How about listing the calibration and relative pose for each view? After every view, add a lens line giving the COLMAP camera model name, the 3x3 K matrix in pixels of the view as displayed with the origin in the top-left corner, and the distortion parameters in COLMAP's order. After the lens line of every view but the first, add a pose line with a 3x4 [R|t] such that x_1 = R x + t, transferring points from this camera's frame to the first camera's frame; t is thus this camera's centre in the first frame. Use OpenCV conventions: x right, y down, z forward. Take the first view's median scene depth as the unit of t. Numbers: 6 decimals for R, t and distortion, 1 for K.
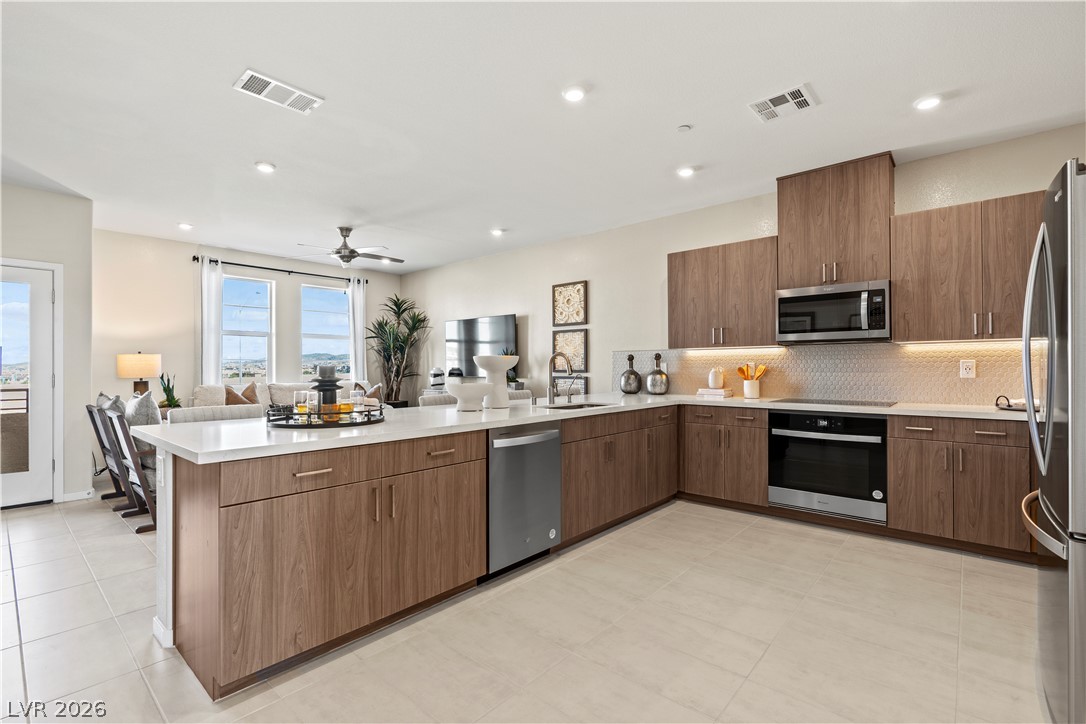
lens RADIAL K [[494.9, 0, 542.3], [0, 494.9, 364.6], [0, 0, 1]] dist [-0.003542, 0.001584]
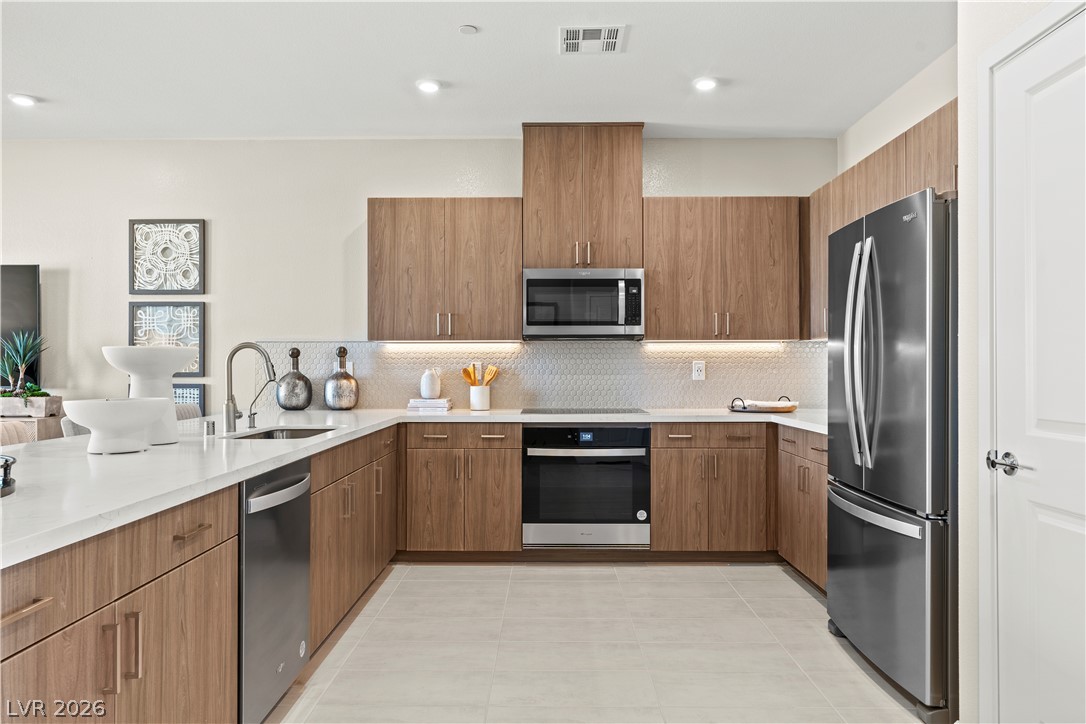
lens RADIAL K [[743.6, 0, 546.9], [0, 743.6, 363.5], [0, 0, 1]] dist [-0.002377, 0.005898]
pose [[0.753767, 0.005867, 0.657116, -0.261980], [-0.005630, 0.999981, -0.002470, 0.000320], [-0.657118, -0.001837, 0.753786, 0.103600]]
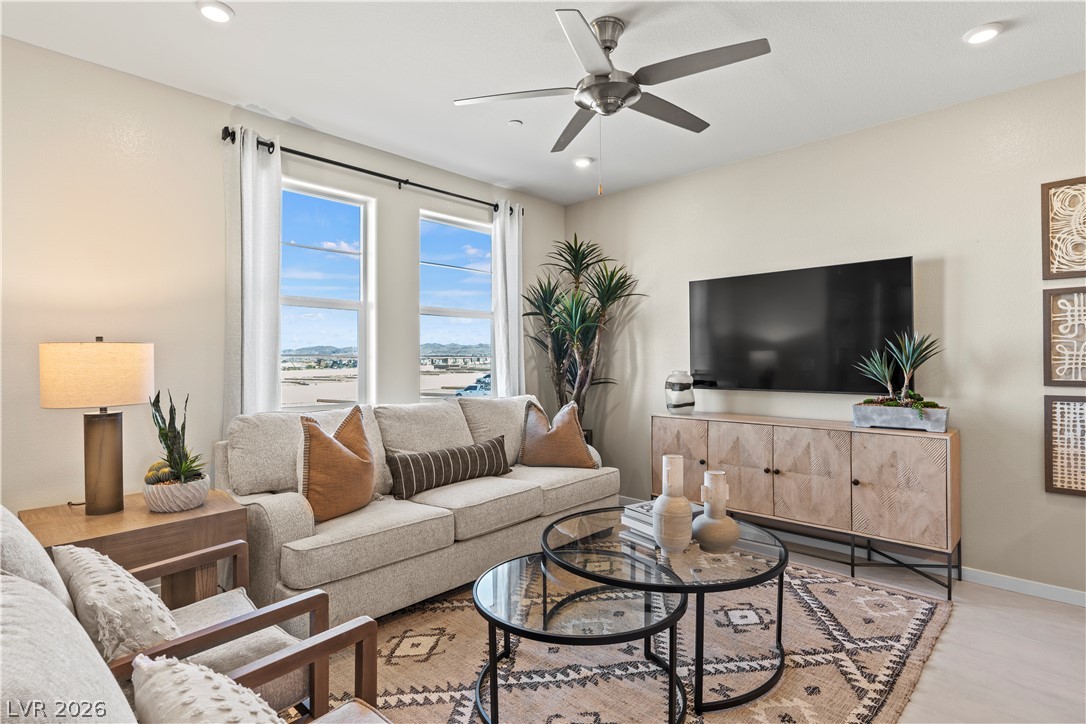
lens RADIAL K [[538.0, 0, 537.3], [0, 538.0, 356.9], [0, 0, 1]] dist [-0.012137, 0.001007]
pose [[0.999164, 0.000427, -0.040875, -0.605423], [-0.000522, 0.999997, -0.002304, -0.012684], [0.040874, 0.002323, 0.999162, 0.791454]]
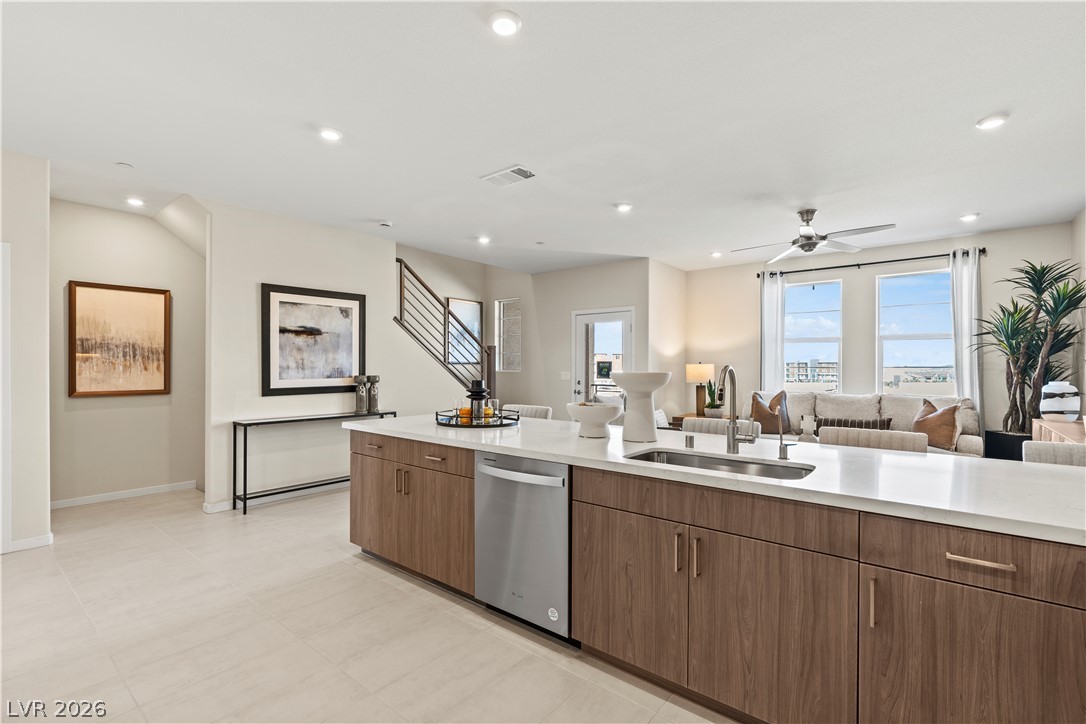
lens RADIAL K [[494.9, 0, 536.7], [0, 494.9, 365.6], [0, 0, 1]] dist [-0.003542, 0.001584]
pose [[0.028504, 0.000910, -0.999593, 0.576809], [0.000863, 0.999999, 0.000935, -0.024382], [0.999593, -0.000889, 0.028503, 0.722838]]
